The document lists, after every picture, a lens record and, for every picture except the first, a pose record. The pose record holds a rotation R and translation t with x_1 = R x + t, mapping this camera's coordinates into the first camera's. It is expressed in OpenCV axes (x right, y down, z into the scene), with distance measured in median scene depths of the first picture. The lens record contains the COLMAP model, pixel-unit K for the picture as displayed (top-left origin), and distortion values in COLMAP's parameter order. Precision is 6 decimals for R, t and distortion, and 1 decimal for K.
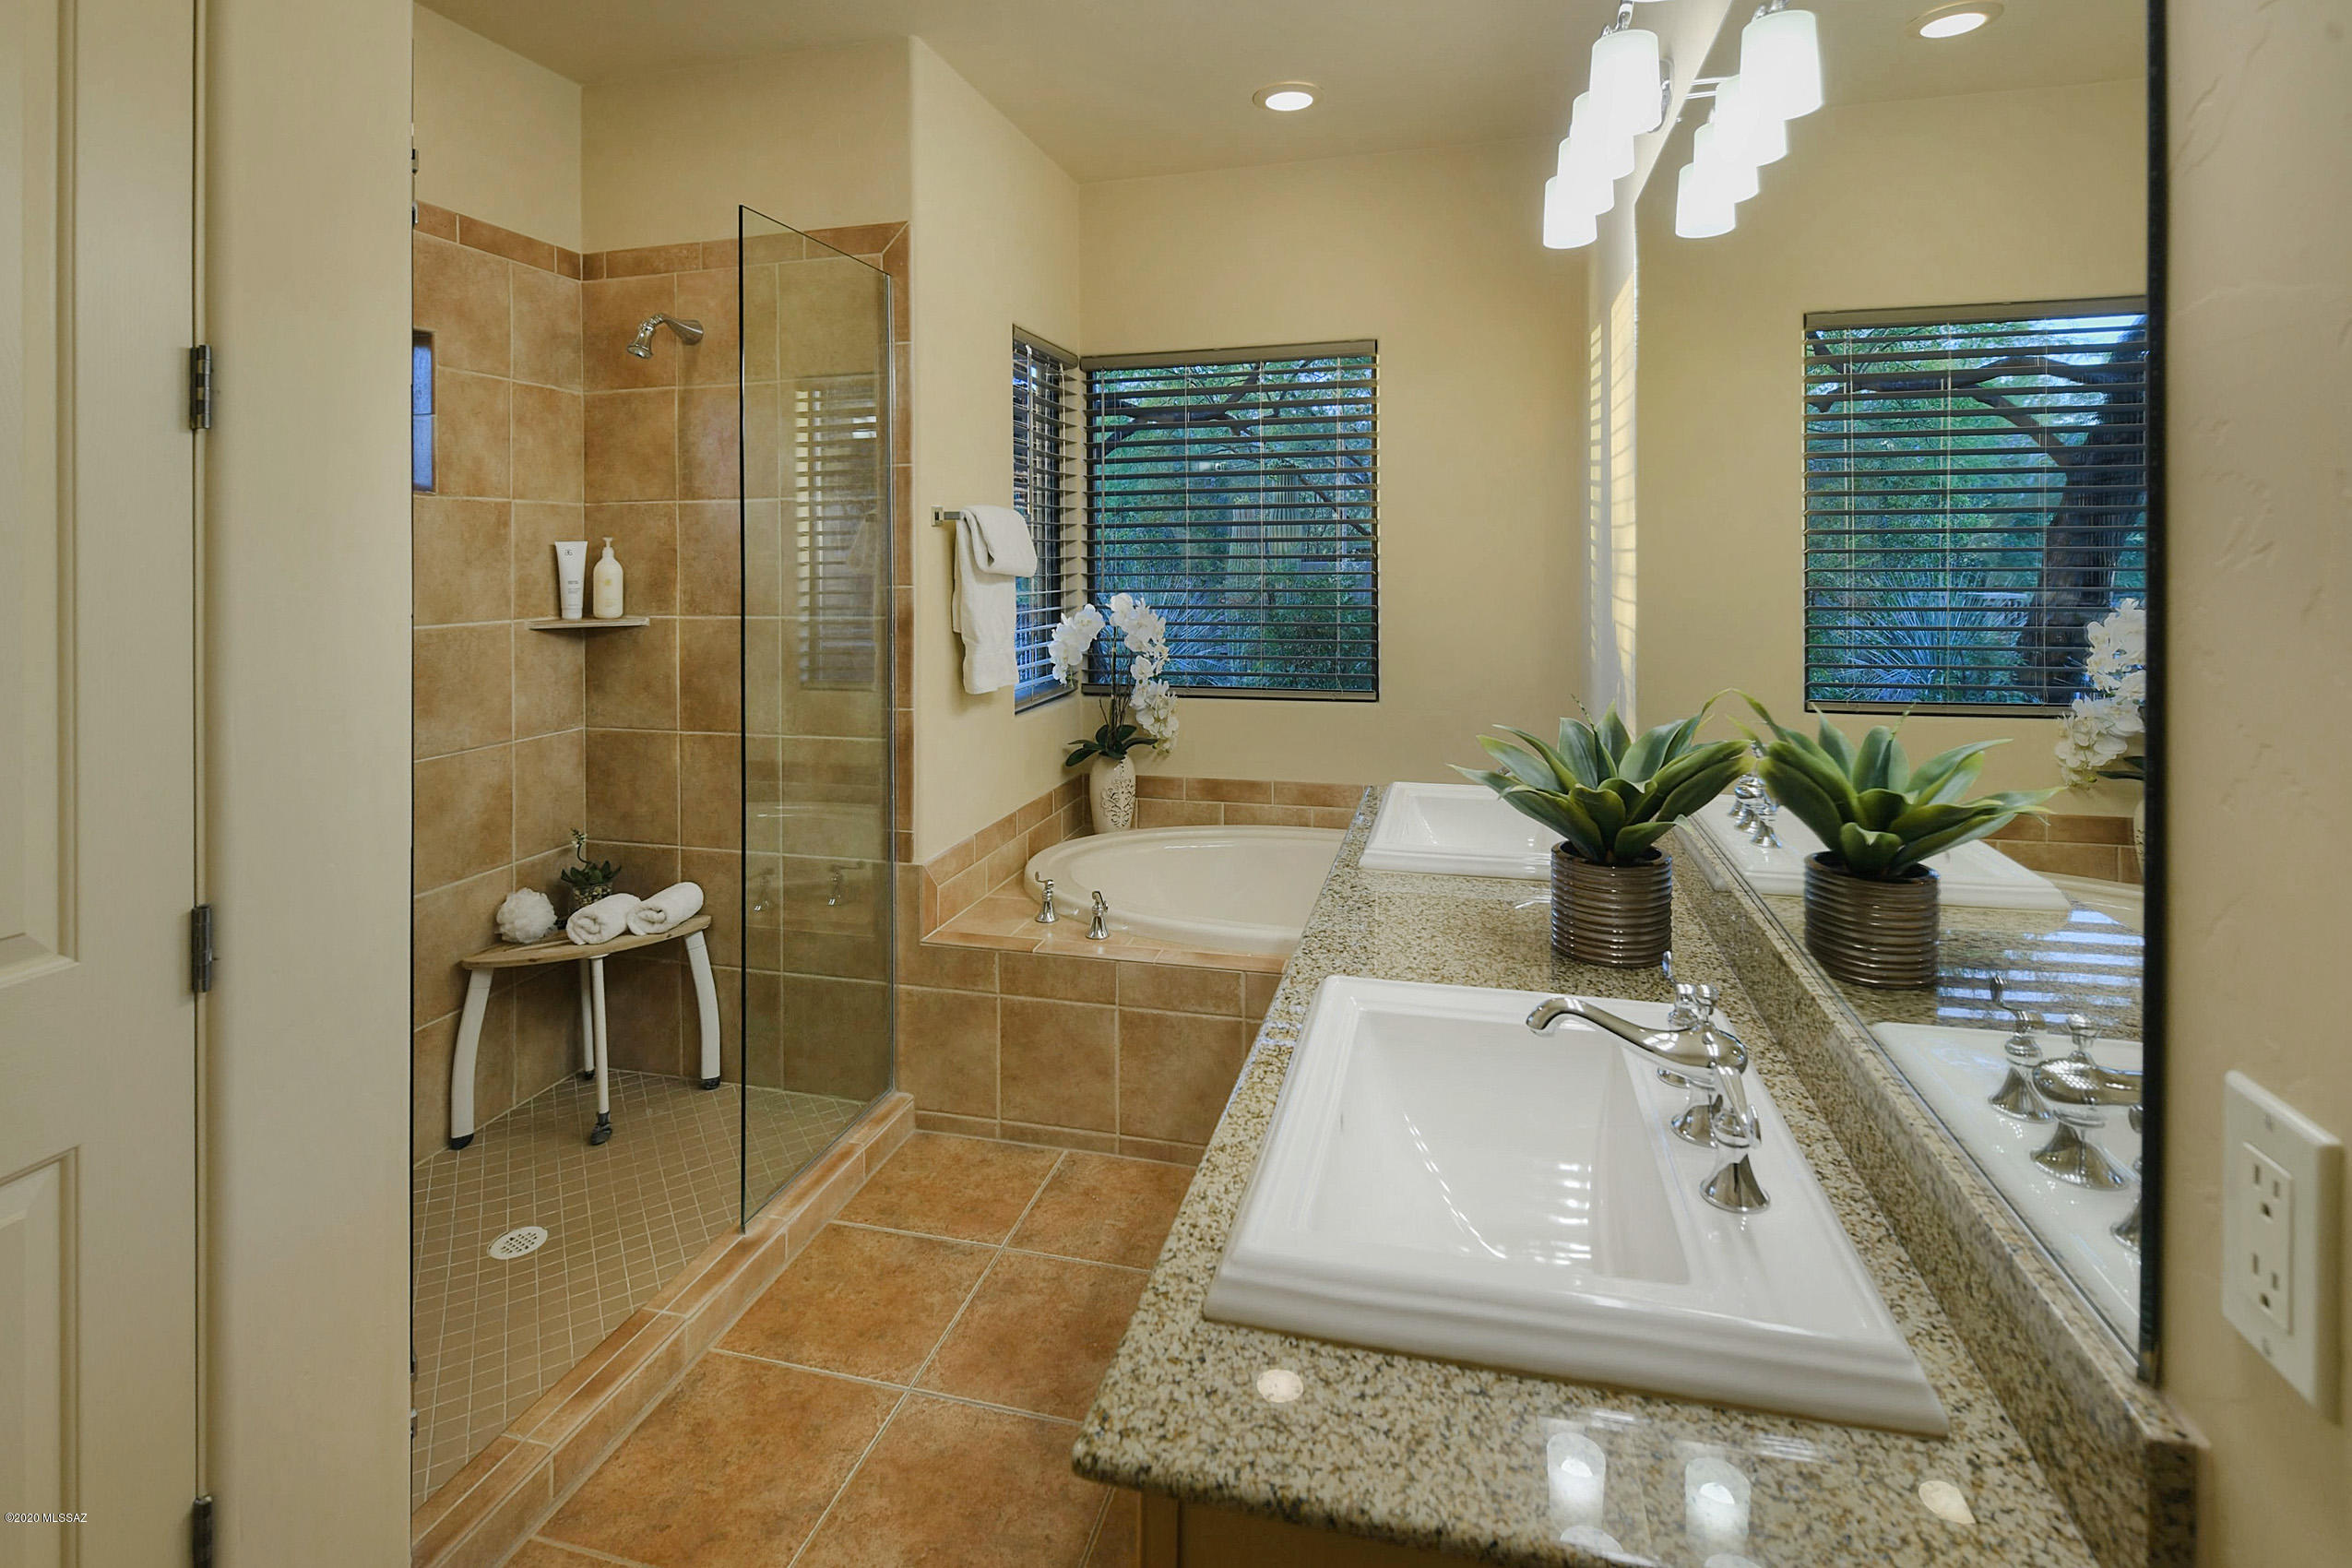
lens RADIAL K [[1073.6, 0, 1211.2], [0, 1073.6, 550.3], [0, 0, 1]] dist [0.000186, -0.002443]
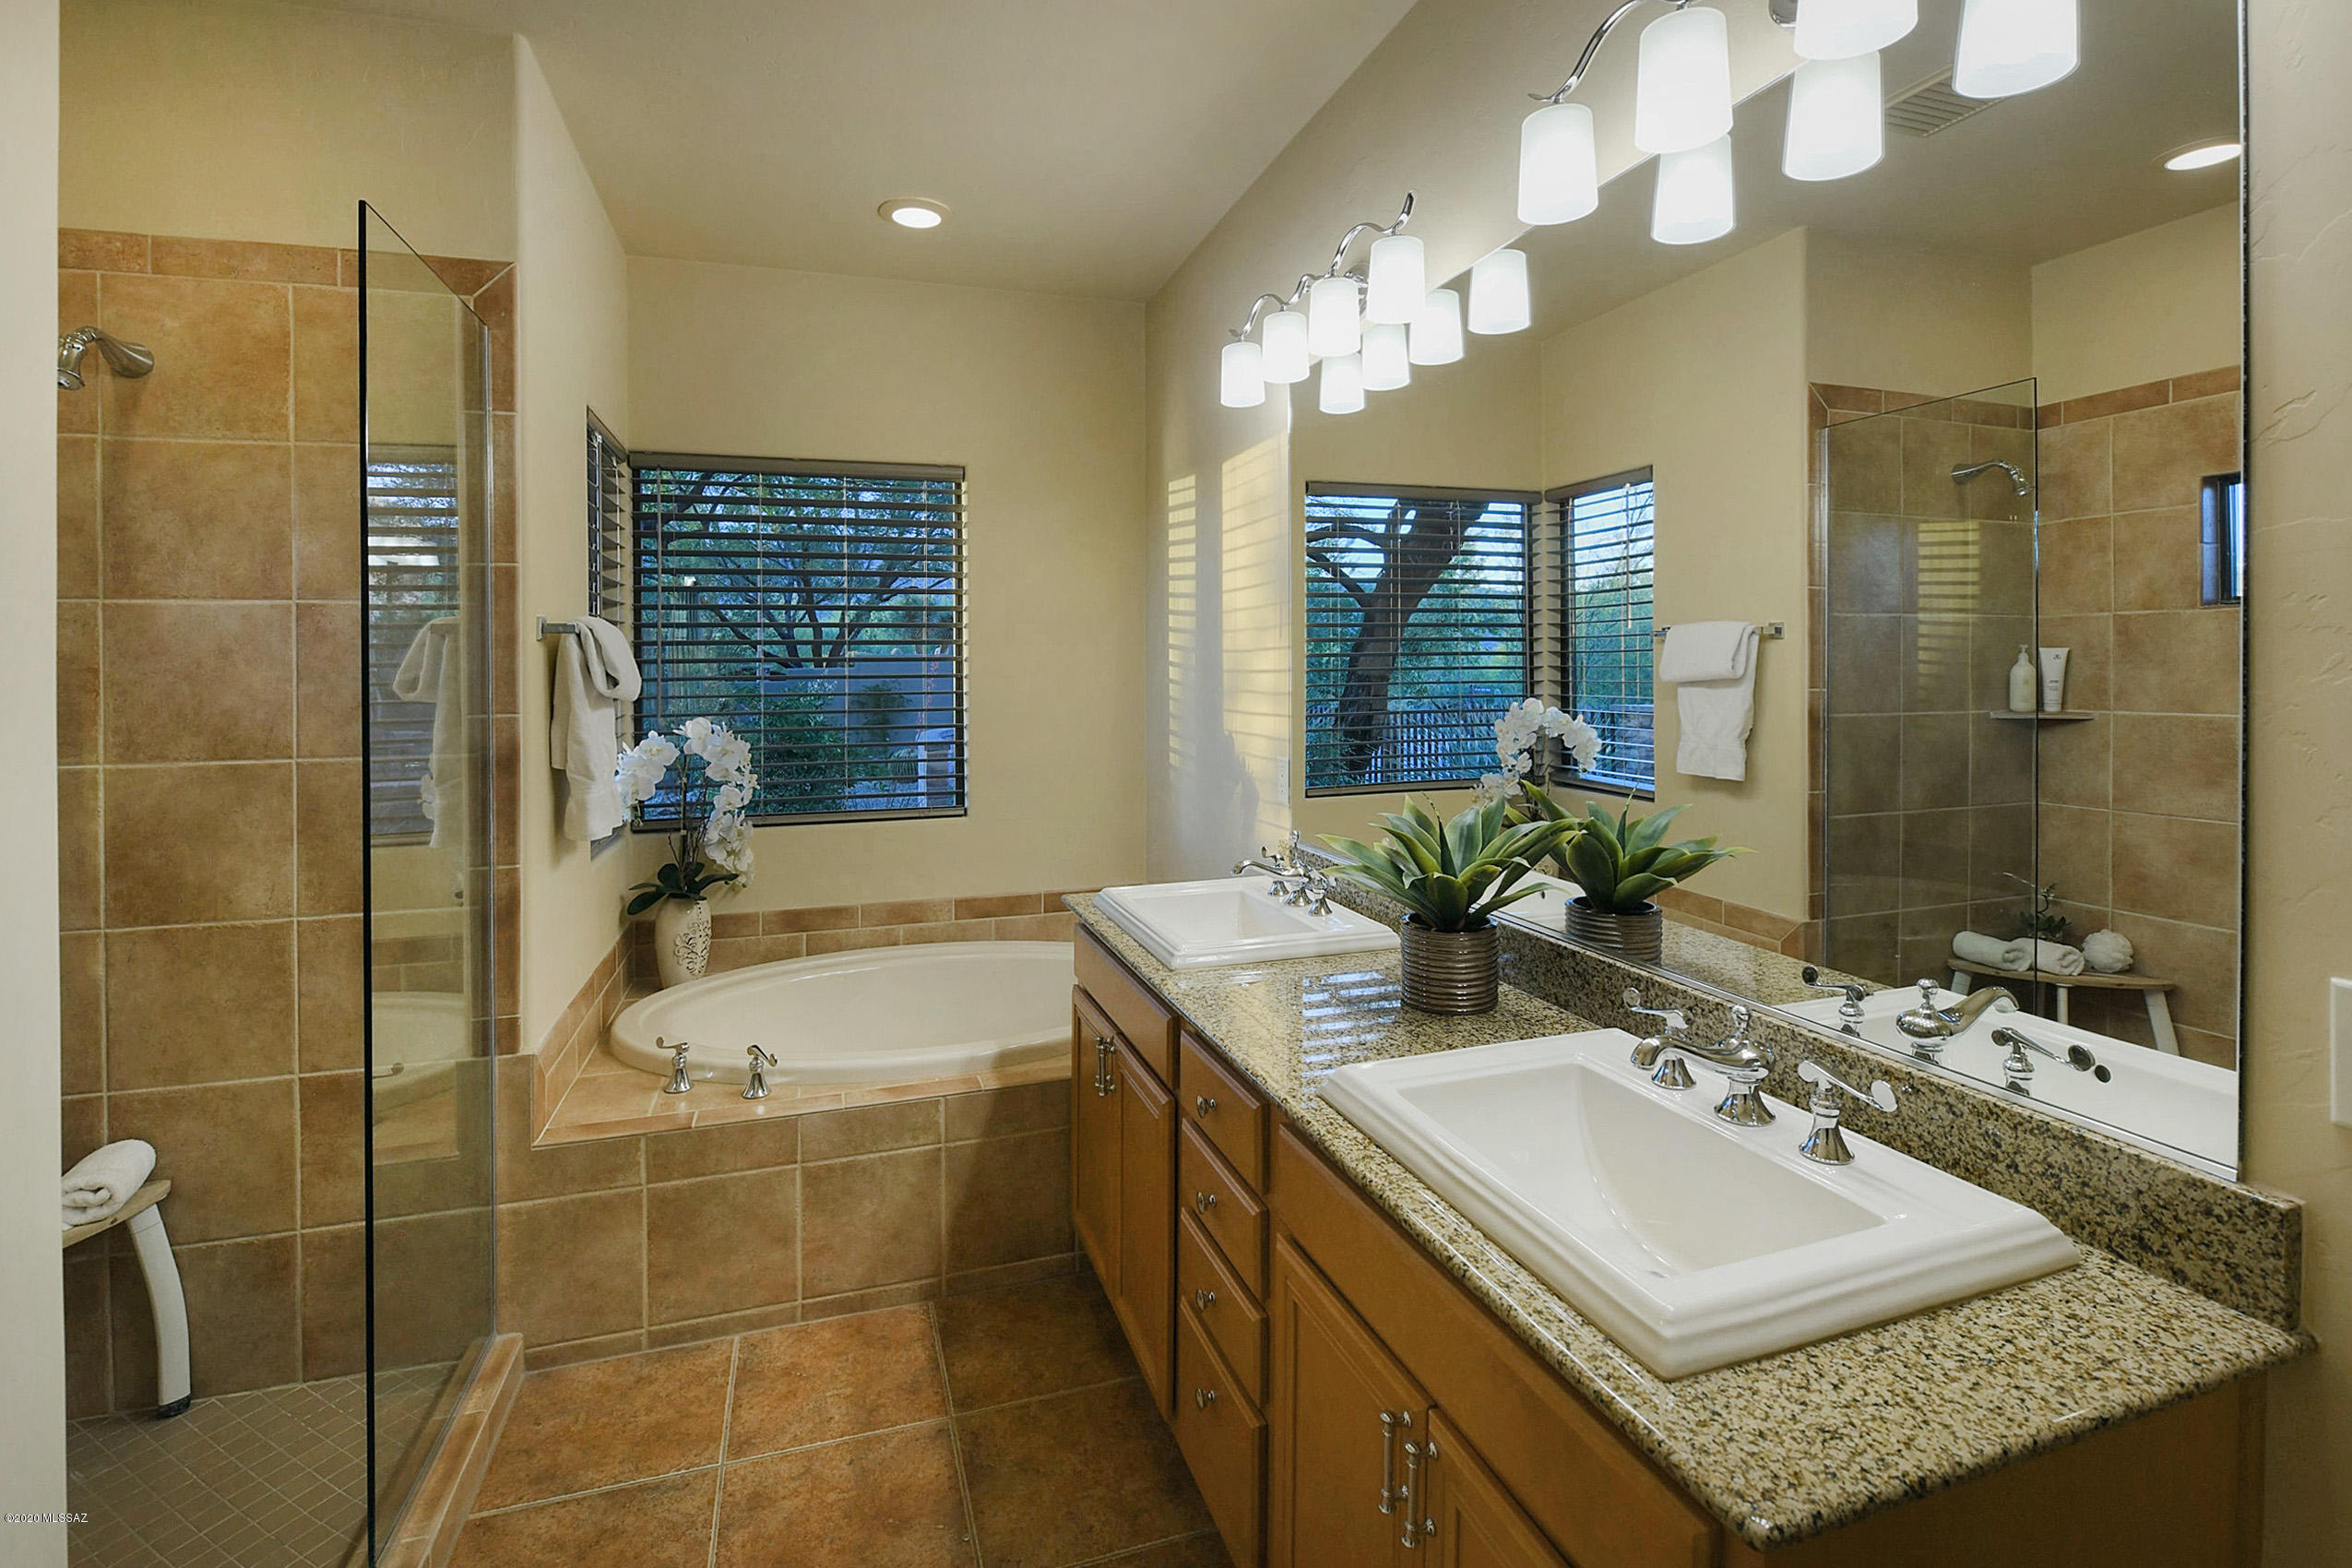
lens RADIAL K [[1003.2, 0, 1134.4], [0, 1003.2, 681.8], [0, 0, 1]] dist [-0.007435, -0.003598]
pose [[0.860699, -0.006821, 0.509069, -0.259451], [0.000435, 0.999920, 0.012662, -0.000961], [-0.509114, -0.010676, 0.860633, 0.110565]]
